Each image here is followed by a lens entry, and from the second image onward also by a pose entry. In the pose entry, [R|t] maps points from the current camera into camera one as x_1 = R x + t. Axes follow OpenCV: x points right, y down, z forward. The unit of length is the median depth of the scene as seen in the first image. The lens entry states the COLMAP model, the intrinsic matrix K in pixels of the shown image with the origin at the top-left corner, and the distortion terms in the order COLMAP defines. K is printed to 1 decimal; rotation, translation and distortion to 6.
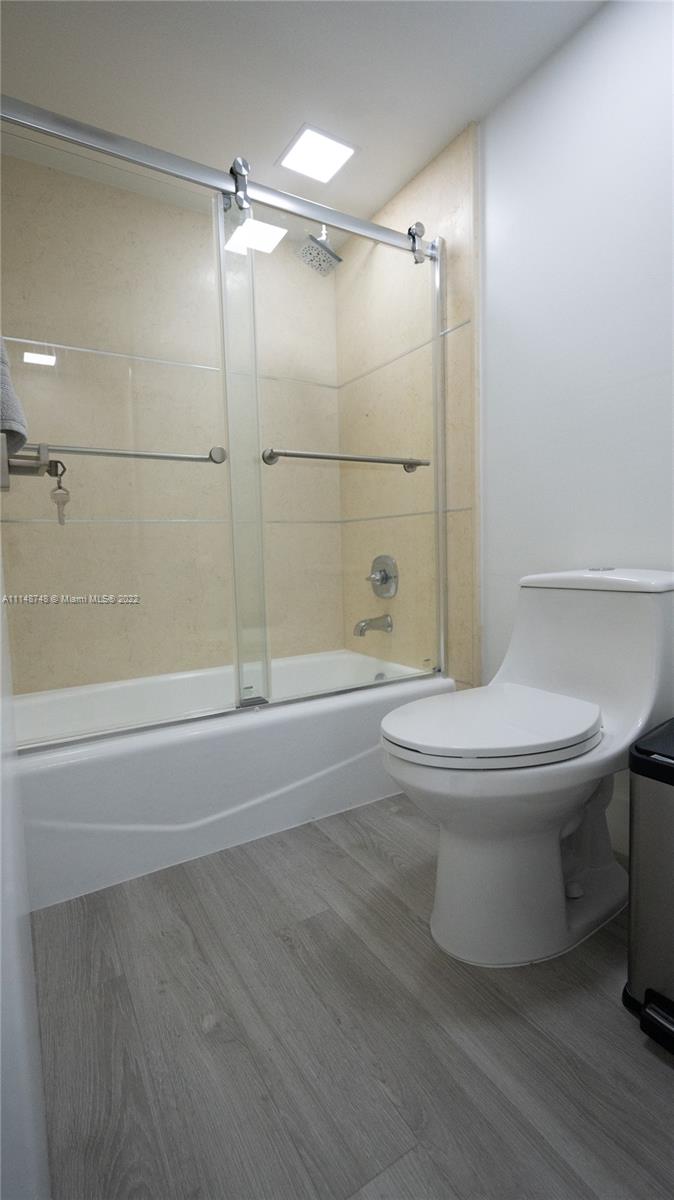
lens RADIAL K [[537.3, 0, 335.3], [0, 537.3, 598.8], [0, 0, 1]] dist [-0.002676, 0.002021]
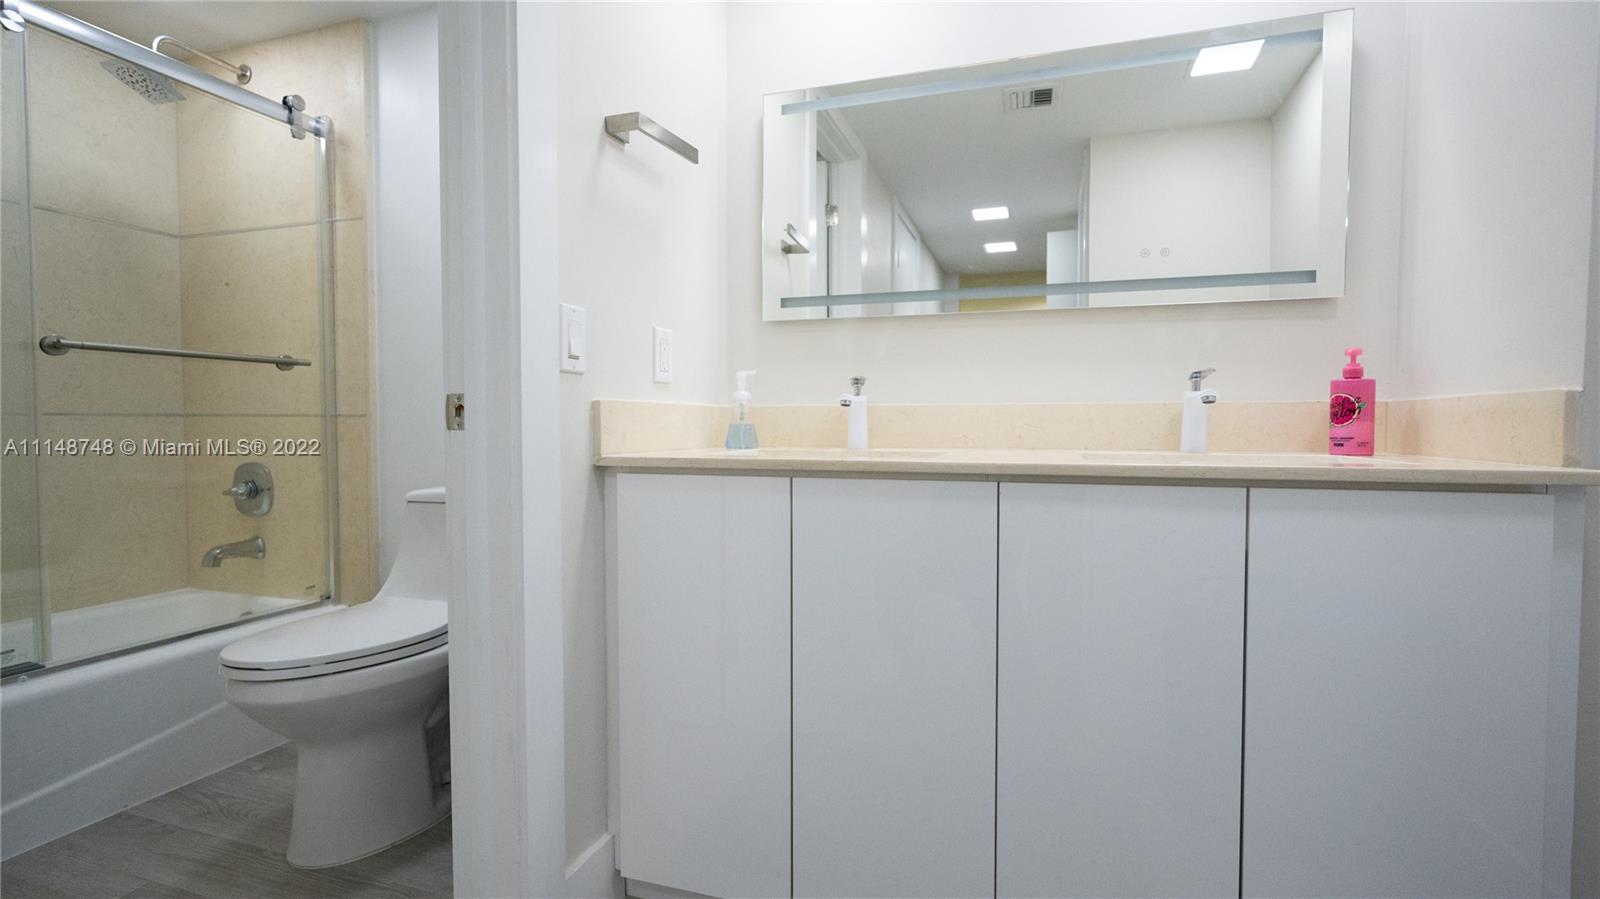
lens RADIAL K [[716.4, 0, 806.8], [0, 716.4, 446.6], [0, 0, 1]] dist [-0.002676, 0.002021]
pose [[0.757032, 0.006098, 0.653349, 0.022470], [0.037700, 0.997883, -0.052997, -0.020345], [-0.652289, 0.064752, 0.755199, -0.411128]]
